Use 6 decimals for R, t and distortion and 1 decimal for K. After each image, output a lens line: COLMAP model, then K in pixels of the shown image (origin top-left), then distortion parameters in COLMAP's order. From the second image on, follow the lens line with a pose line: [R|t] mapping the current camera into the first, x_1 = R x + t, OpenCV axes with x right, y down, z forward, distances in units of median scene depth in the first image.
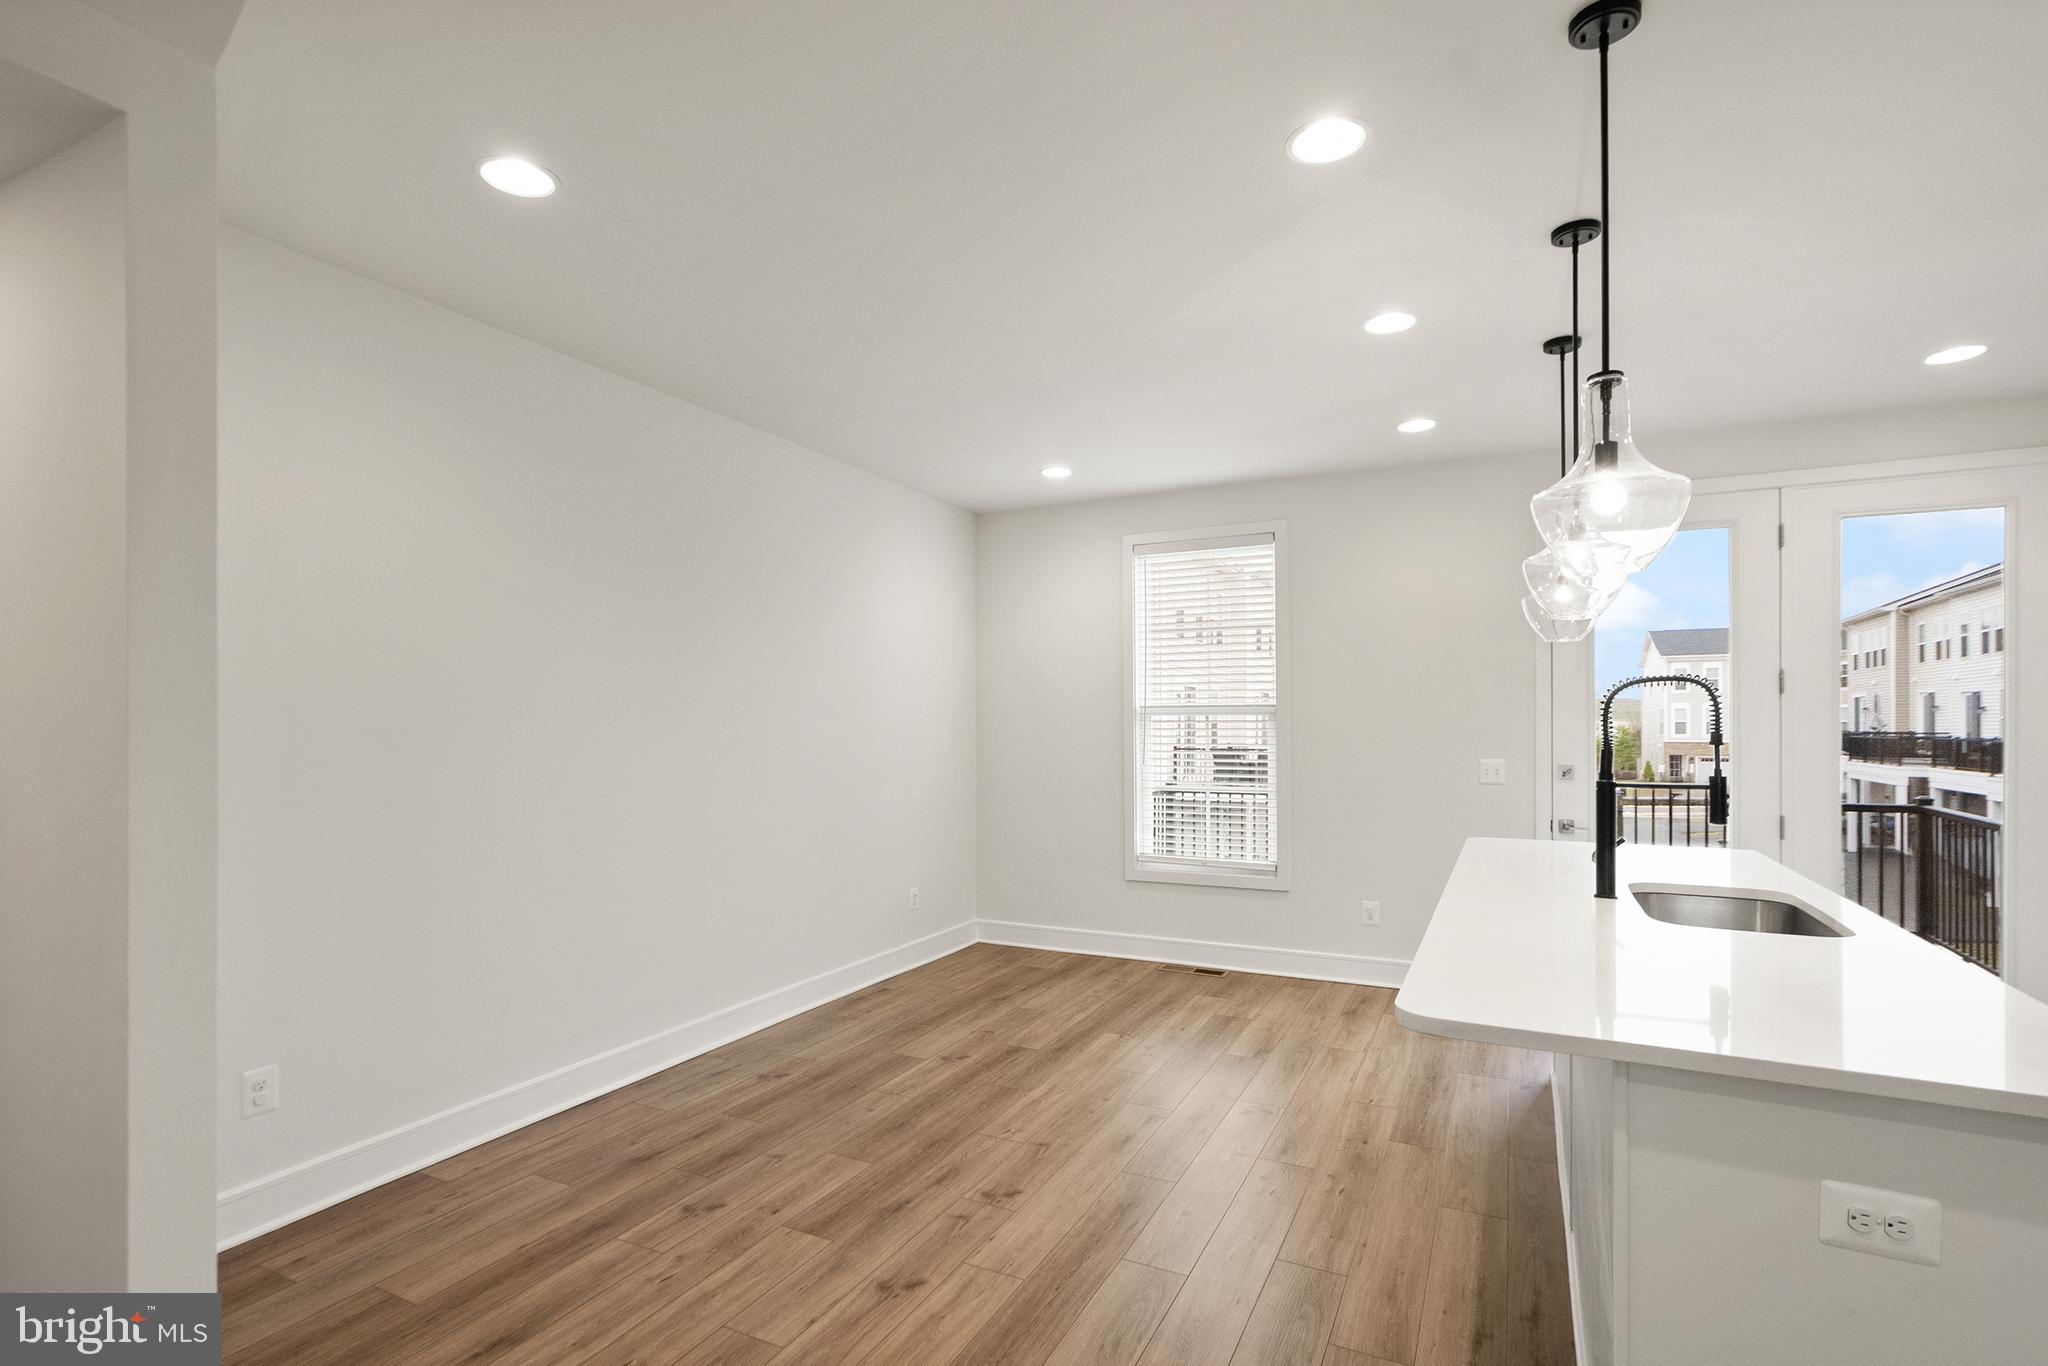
lens RADIAL K [[986.5, 0, 1012.5], [0, 986.5, 720.3], [0, 0, 1]] dist [-0.000574, -0.000055]
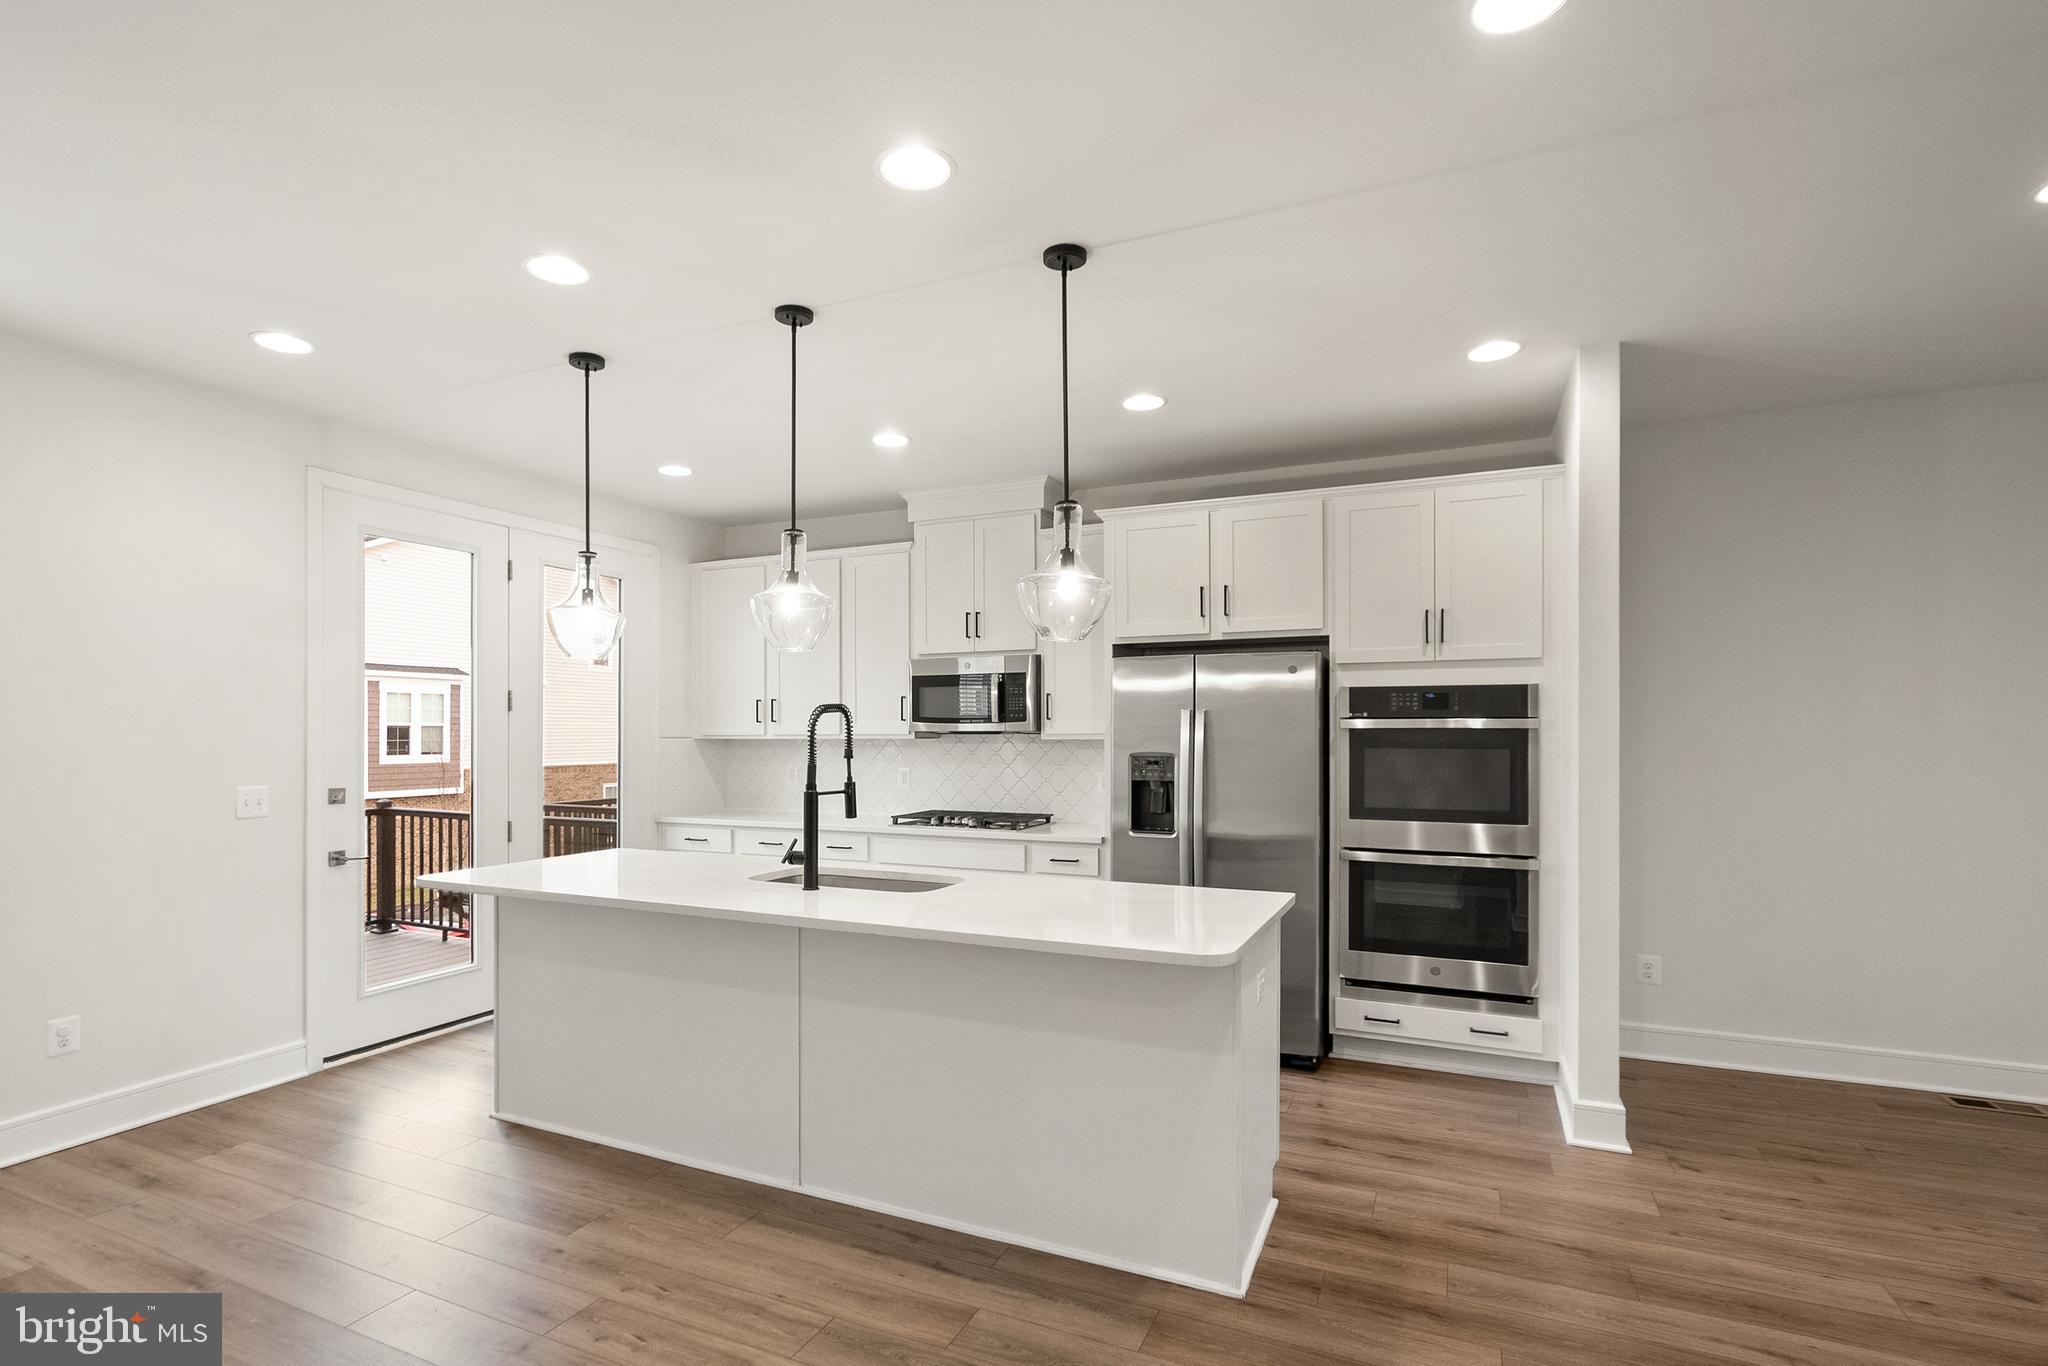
lens RADIAL K [[986.5, 0, 1012.5], [0, 986.5, 720.3], [0, 0, 1]] dist [-0.000574, -0.000055]
pose [[-0.033964, 0.012276, 0.999348, -0.421094], [-0.006206, 0.999903, -0.012494, -0.007422], [-0.999404, -0.006626, -0.033884, 0.566460]]
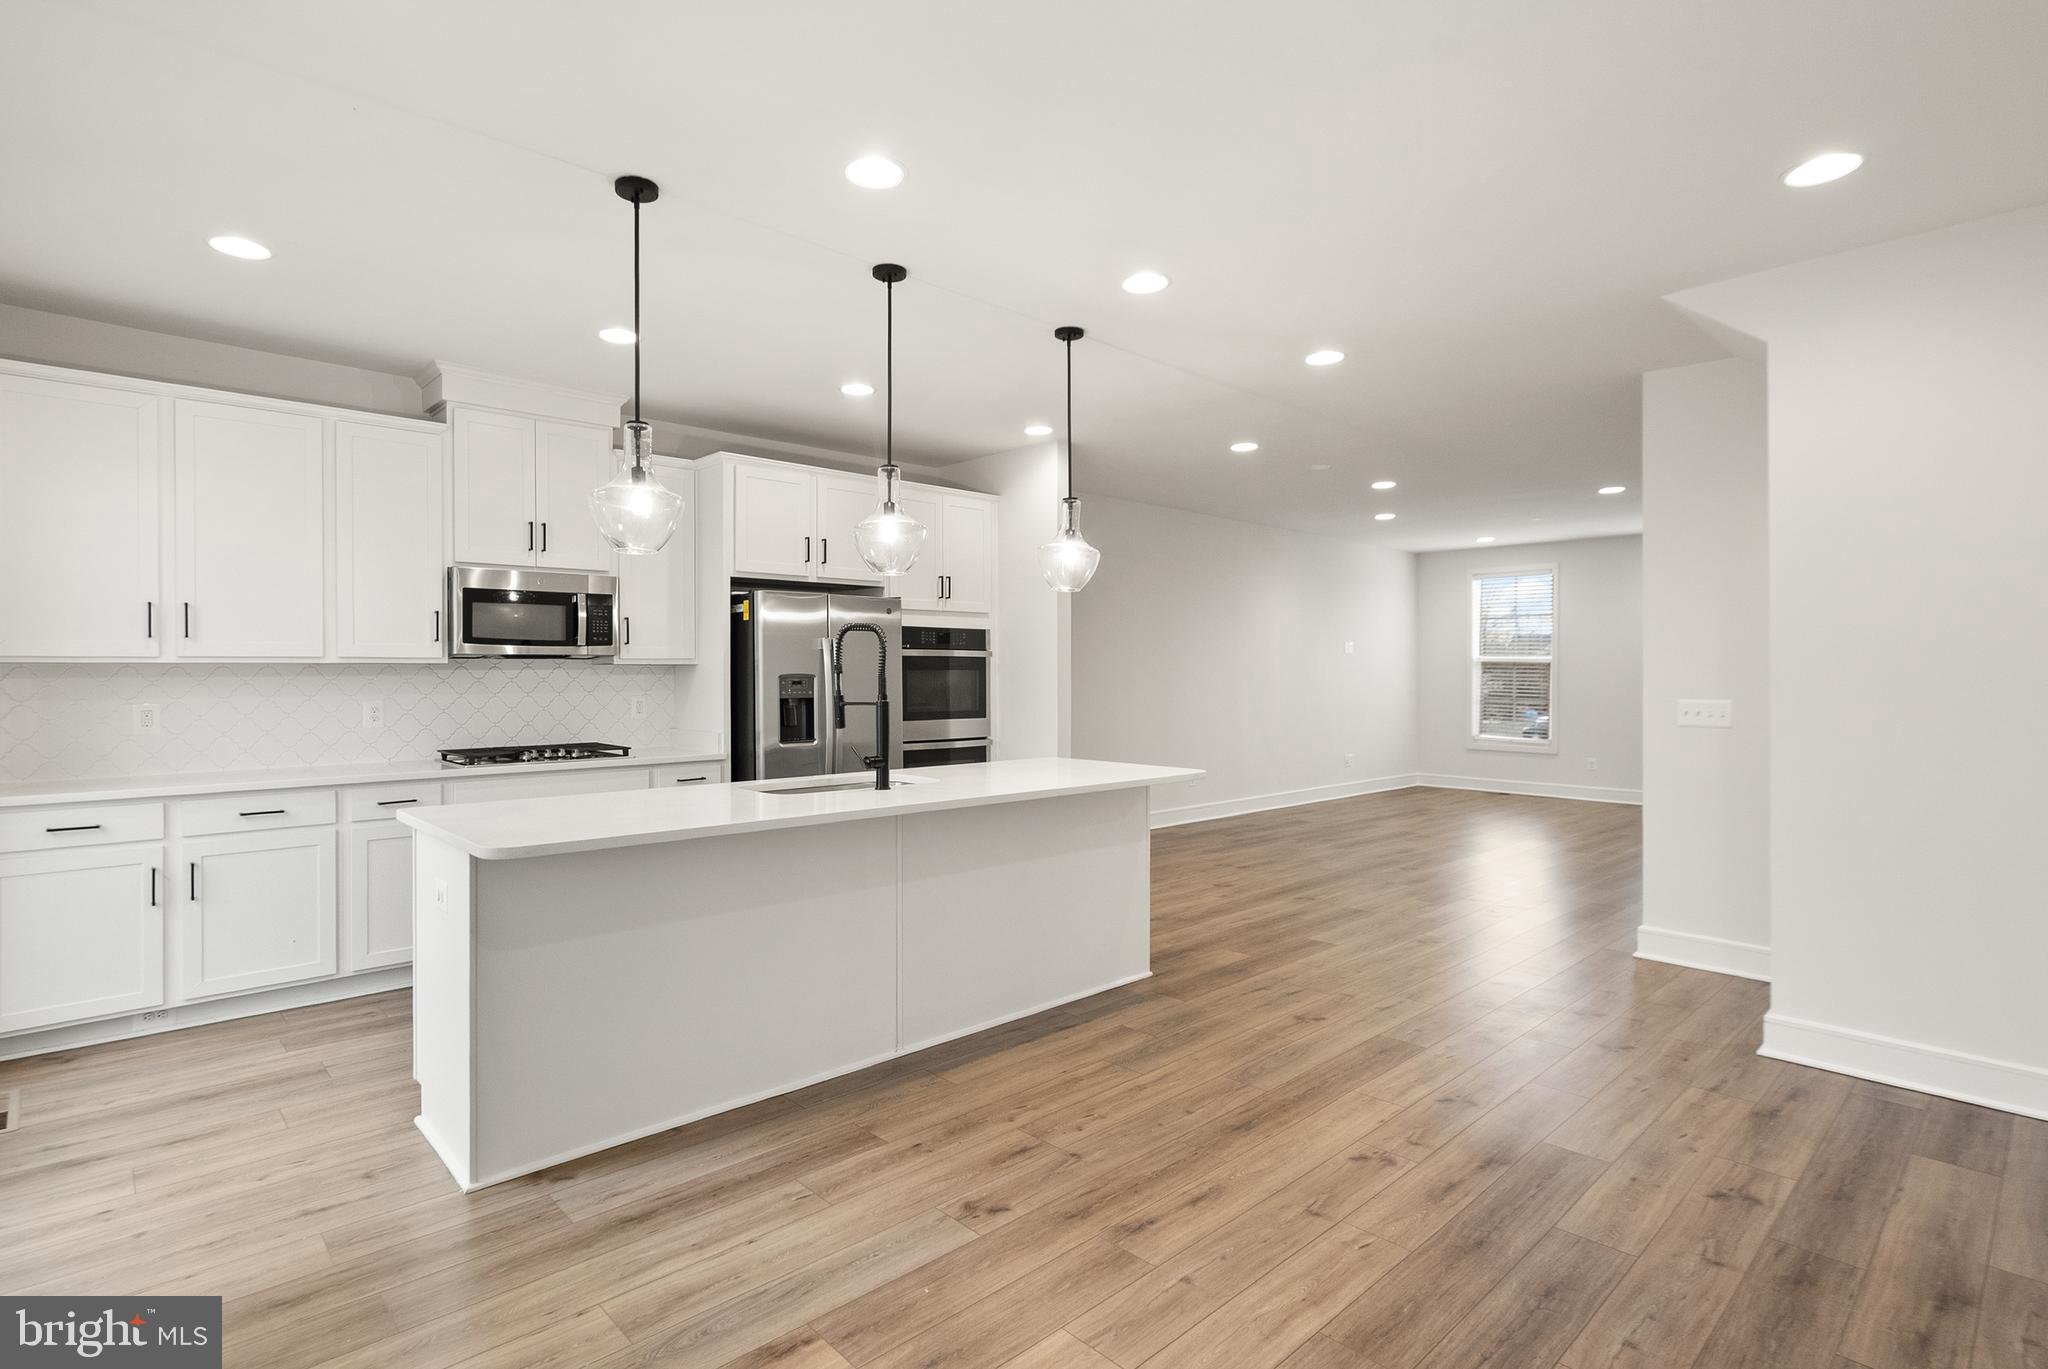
lens RADIAL K [[983.6, 0, 996.3], [0, 983.6, 686.6], [0, 0, 1]] dist [-0.000805, 0.000725]
pose [[-0.931432, -0.003618, 0.363897, -0.012377], [-0.000464, 0.999962, 0.008756, 0.020246], [-0.363914, 0.007987, -0.931398, 1.530949]]
